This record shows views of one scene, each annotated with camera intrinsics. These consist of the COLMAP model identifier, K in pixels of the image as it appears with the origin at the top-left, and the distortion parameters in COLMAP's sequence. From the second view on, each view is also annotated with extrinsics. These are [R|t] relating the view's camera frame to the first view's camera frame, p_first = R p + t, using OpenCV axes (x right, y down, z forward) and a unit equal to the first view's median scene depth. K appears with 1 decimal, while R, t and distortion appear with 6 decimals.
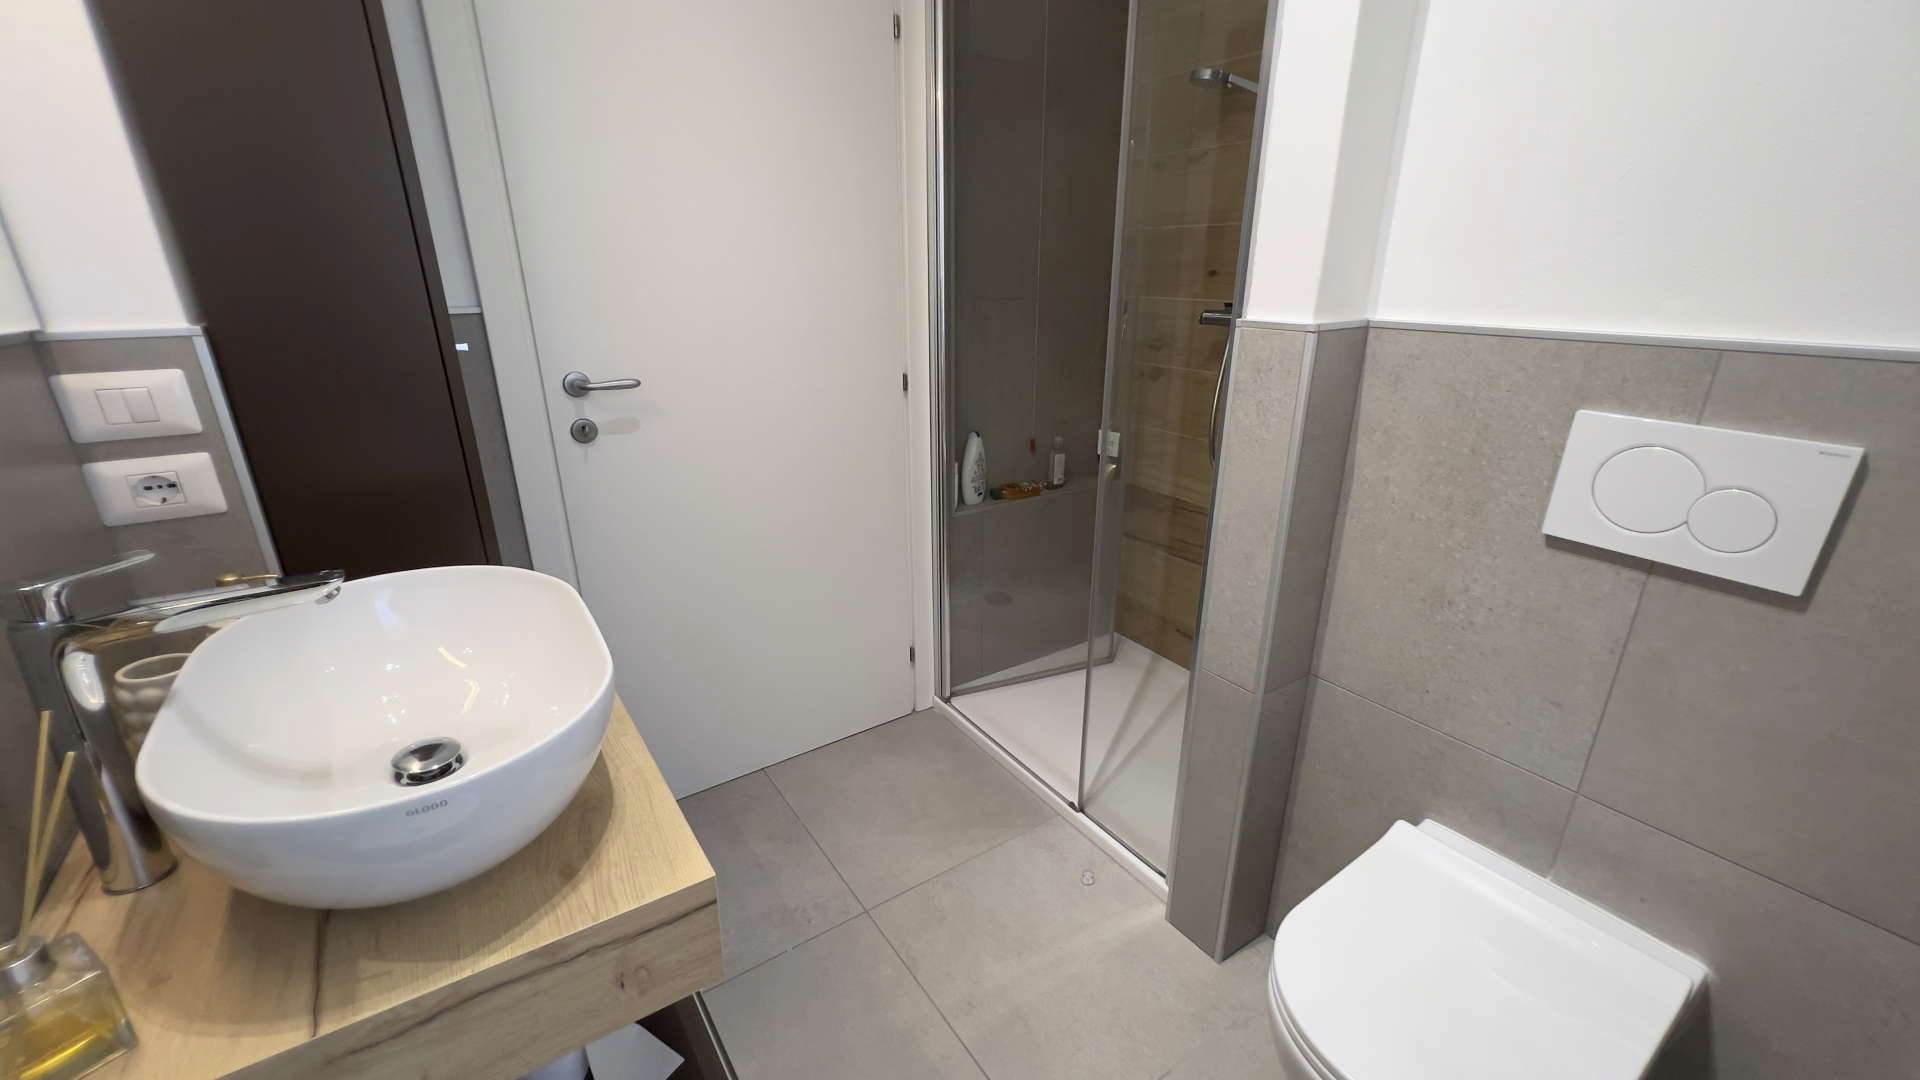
lens RADIAL K [[773.1, 0, 961.2], [0, 773.1, 538.1], [0, 0, 1]] dist [-0.000734, 0.000837]
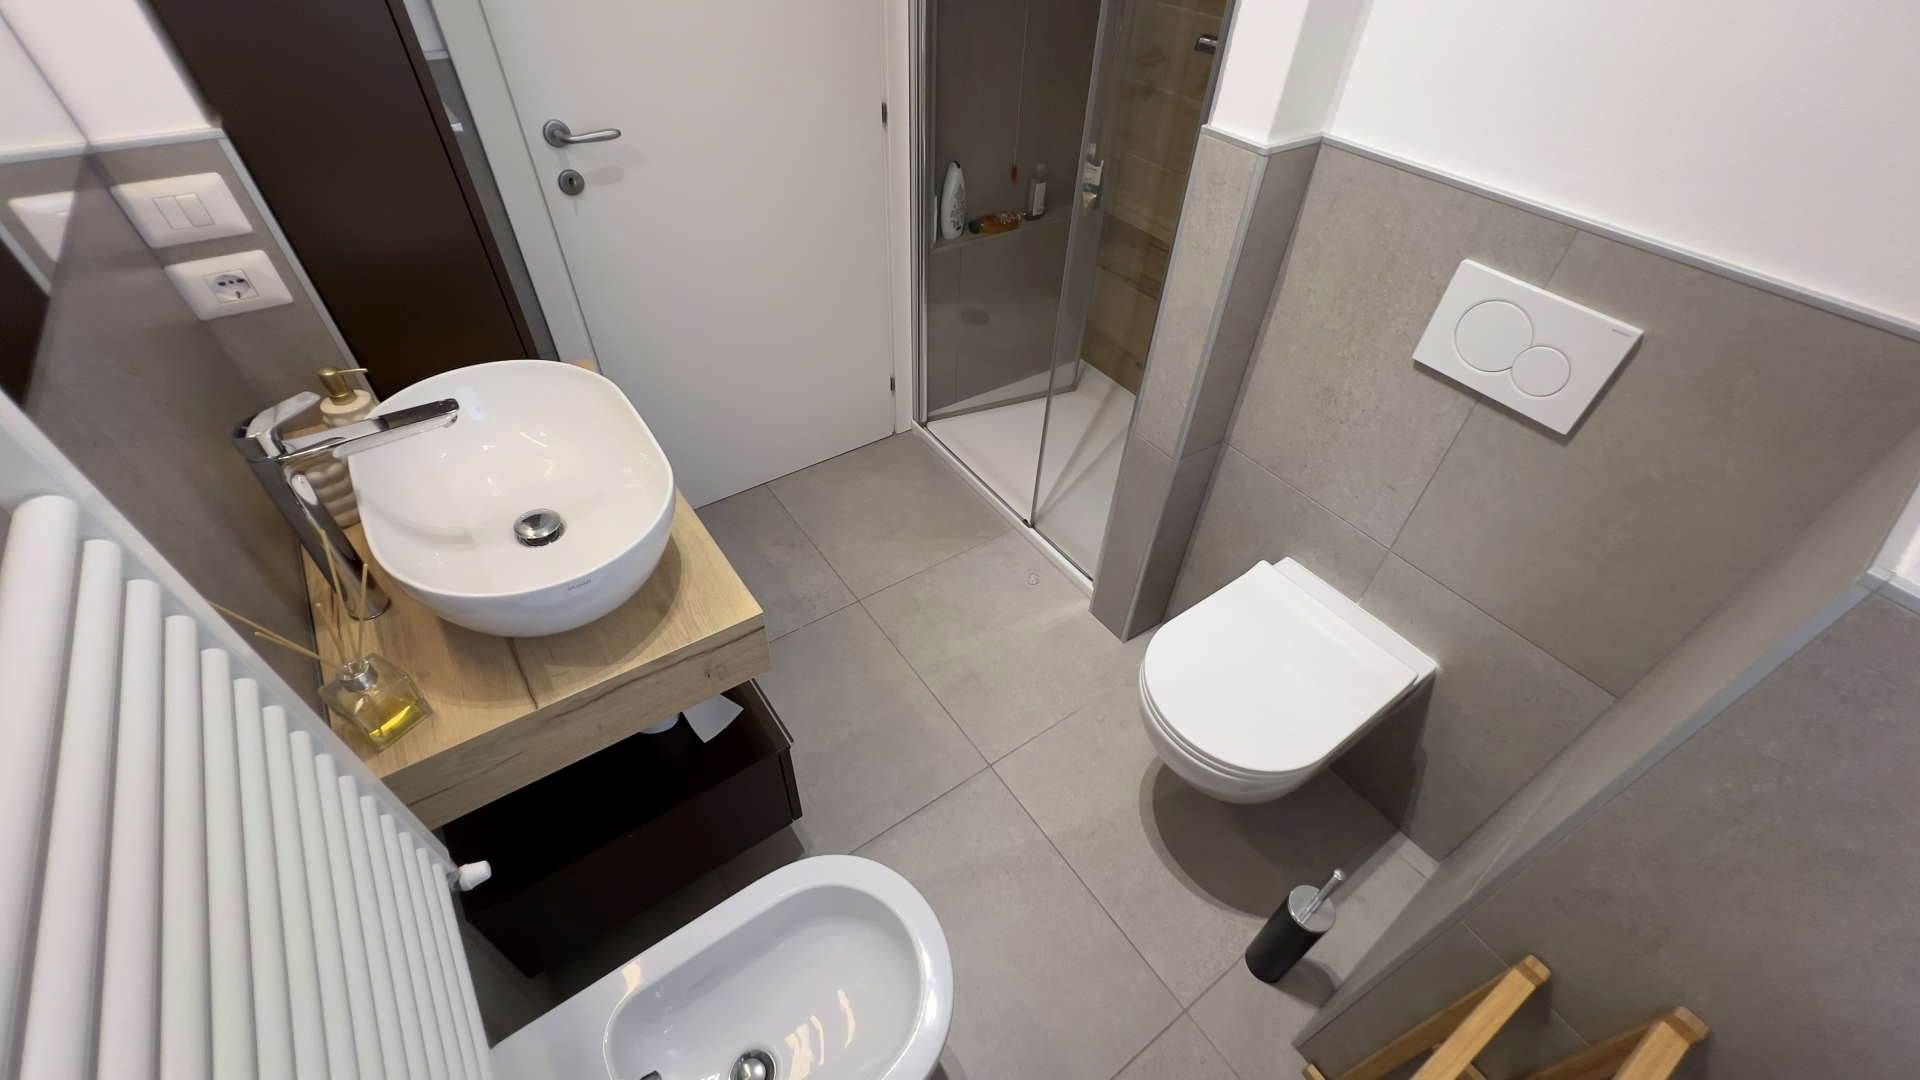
lens RADIAL K [[773.1, 0, 960.0], [0, 773.1, 539.9], [0, 0, 1]] dist [-0.000734, 0.000837]
pose [[0.999319, 0.019927, 0.031046, 0.005761], [-0.030826, 0.913358, 0.405988, -0.191948], [-0.020265, -0.406668, 0.913351, -0.190565]]
